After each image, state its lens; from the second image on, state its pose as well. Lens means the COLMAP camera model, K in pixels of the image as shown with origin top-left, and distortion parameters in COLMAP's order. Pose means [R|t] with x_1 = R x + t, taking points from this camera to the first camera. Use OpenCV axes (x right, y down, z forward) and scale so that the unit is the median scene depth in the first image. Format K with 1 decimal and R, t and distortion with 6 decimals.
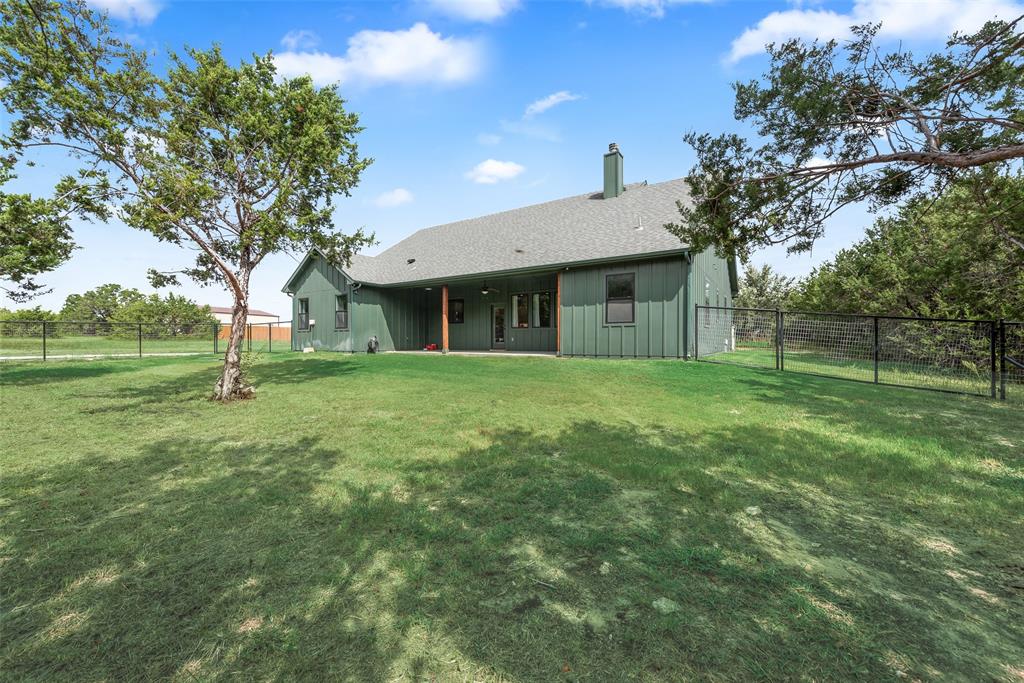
lens RADIAL K [[397.7, 0, 507.8], [0, 397.7, 344.1], [0, 0, 1]] dist [-0.001006, -0.000252]
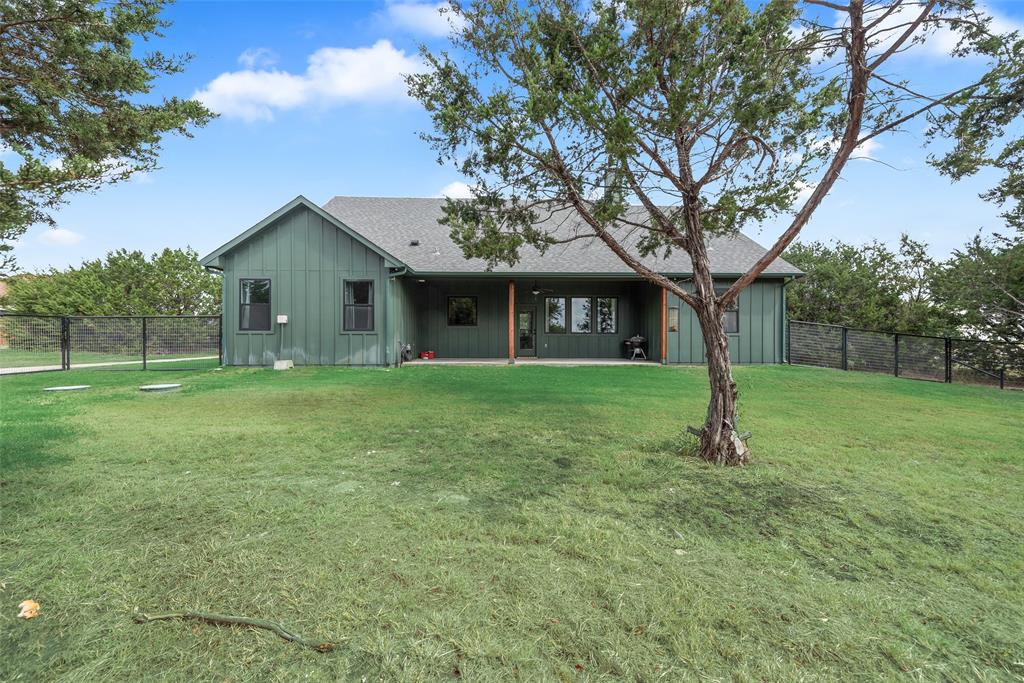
lens RADIAL K [[397.7, 0, 507.8], [0, 397.7, 344.1], [0, 0, 1]] dist [-0.001006, -0.000252]
pose [[0.833531, 0.000819, 0.552472, -0.588374], [0.002197, 0.999986, -0.004796, -0.012431], [-0.552468, 0.005212, 0.833518, 0.299160]]
